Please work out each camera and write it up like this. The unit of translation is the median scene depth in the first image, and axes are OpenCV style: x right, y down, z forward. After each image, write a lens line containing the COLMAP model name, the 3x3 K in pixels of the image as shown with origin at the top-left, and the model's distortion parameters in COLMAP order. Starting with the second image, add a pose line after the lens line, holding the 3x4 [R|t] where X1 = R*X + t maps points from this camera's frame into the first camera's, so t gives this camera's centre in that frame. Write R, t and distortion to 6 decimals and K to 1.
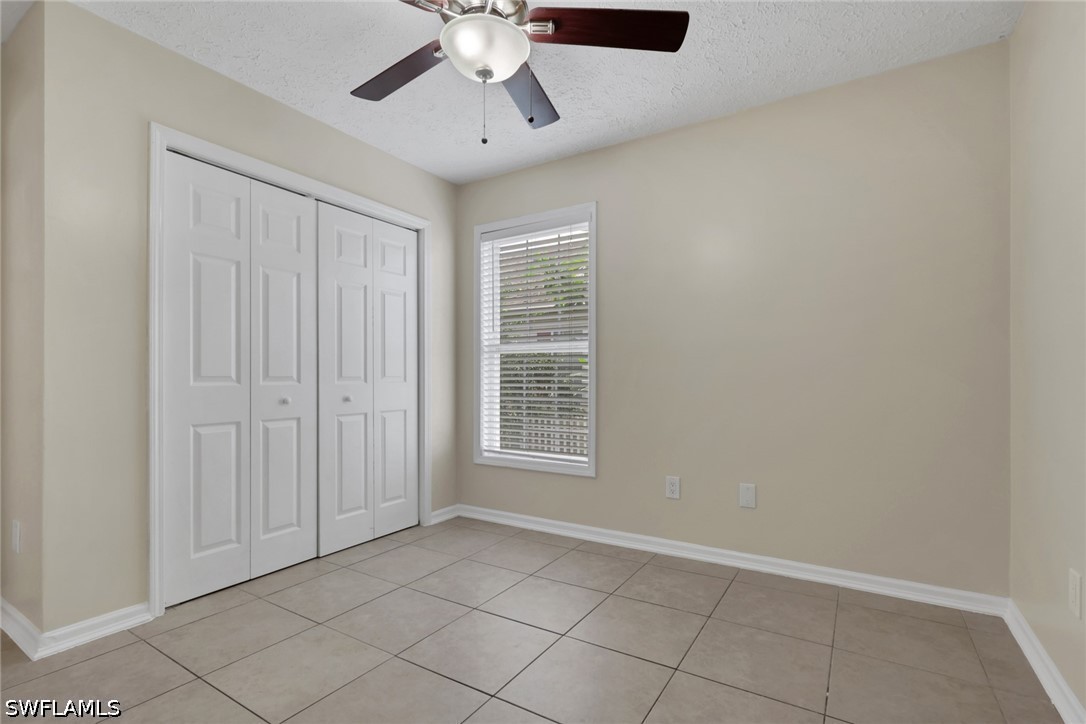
lens RADIAL K [[509.2, 0, 539.9], [0, 509.2, 364.6], [0, 0, 1]] dist [-0.004903, 0.000161]
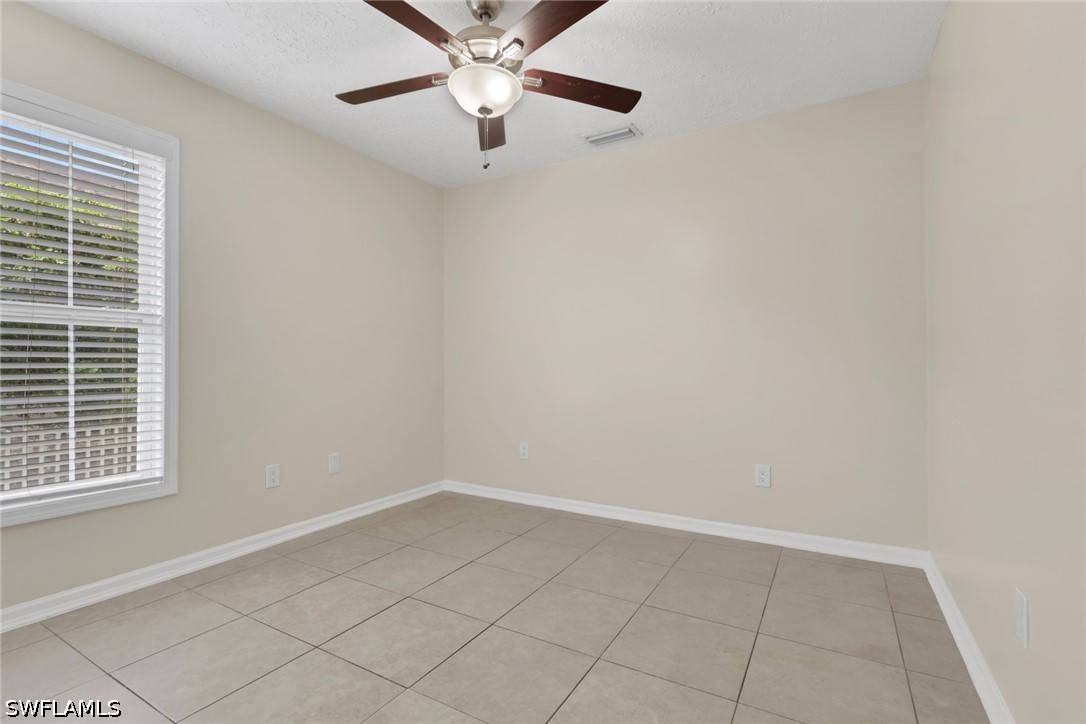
lens RADIAL K [[509.2, 0, 539.9], [0, 509.2, 364.6], [0, 0, 1]] dist [-0.004903, 0.000161]
pose [[-0.037661, 0.001433, 0.999290, -0.731328], [-0.025717, 0.999666, -0.002403, 0.015305], [-0.998960, -0.025789, -0.037611, 0.524391]]
